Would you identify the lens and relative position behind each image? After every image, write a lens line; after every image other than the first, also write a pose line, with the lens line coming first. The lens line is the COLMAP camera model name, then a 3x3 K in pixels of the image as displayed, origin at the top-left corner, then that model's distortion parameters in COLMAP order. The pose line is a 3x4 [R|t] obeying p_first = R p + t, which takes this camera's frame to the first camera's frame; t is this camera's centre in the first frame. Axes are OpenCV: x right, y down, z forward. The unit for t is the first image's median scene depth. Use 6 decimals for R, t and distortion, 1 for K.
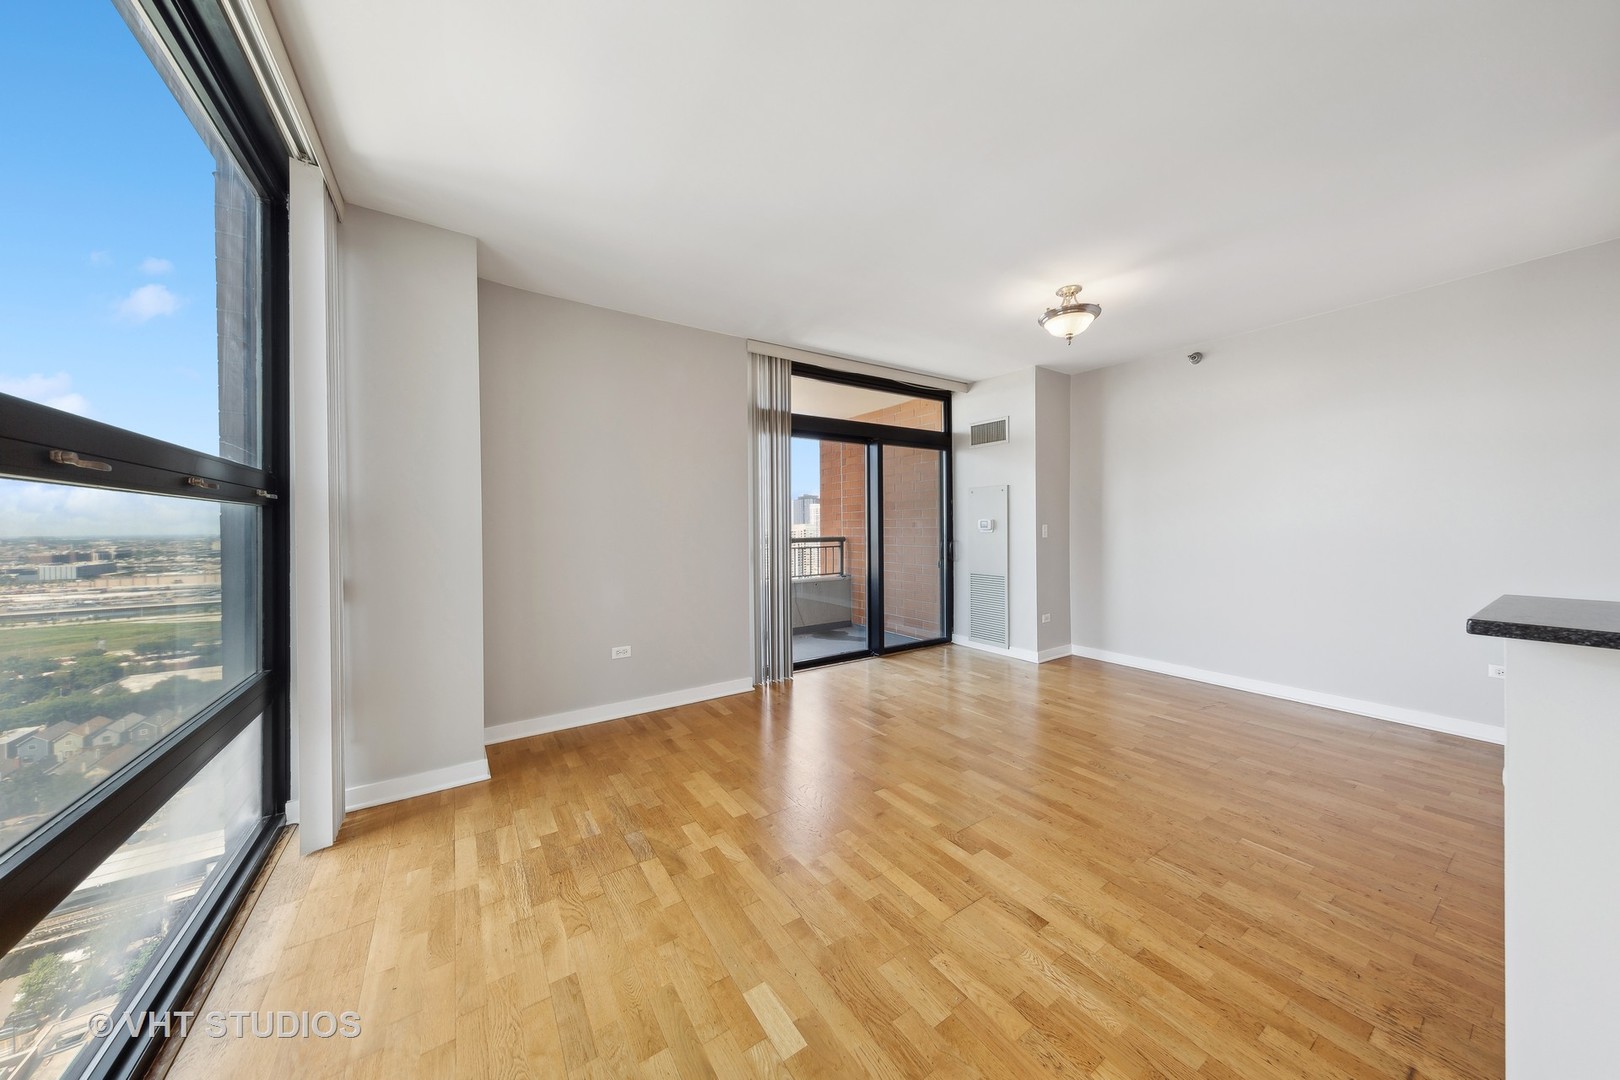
lens RADIAL K [[529.1, 0, 811.1], [0, 529.1, 535.0], [0, 0, 1]] dist [0.000583, 0.000058]
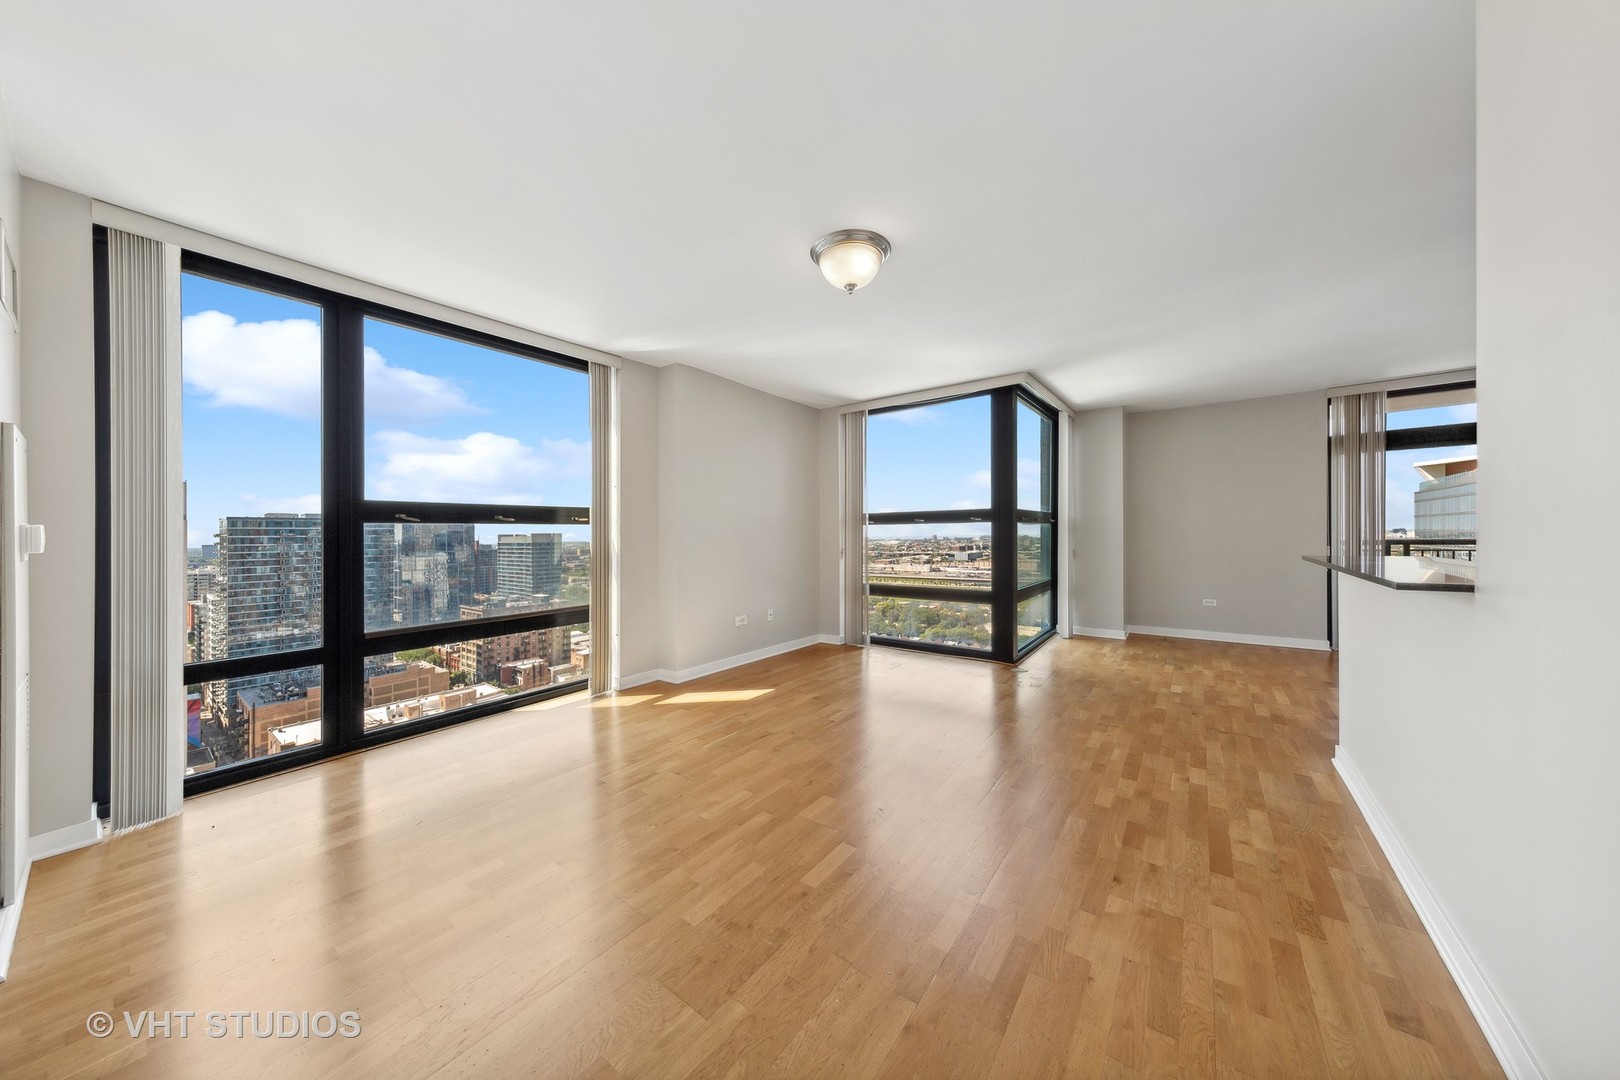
lens RADIAL K [[529.1, 0, 811.1], [0, 529.1, 535.0], [0, 0, 1]] dist [0.000583, 0.000058]
pose [[0.333568, 0.005614, -0.942709, 0.876196], [-0.008659, 0.999958, 0.002891, 0.008049], [0.942686, 0.007198, 0.333602, -0.839844]]
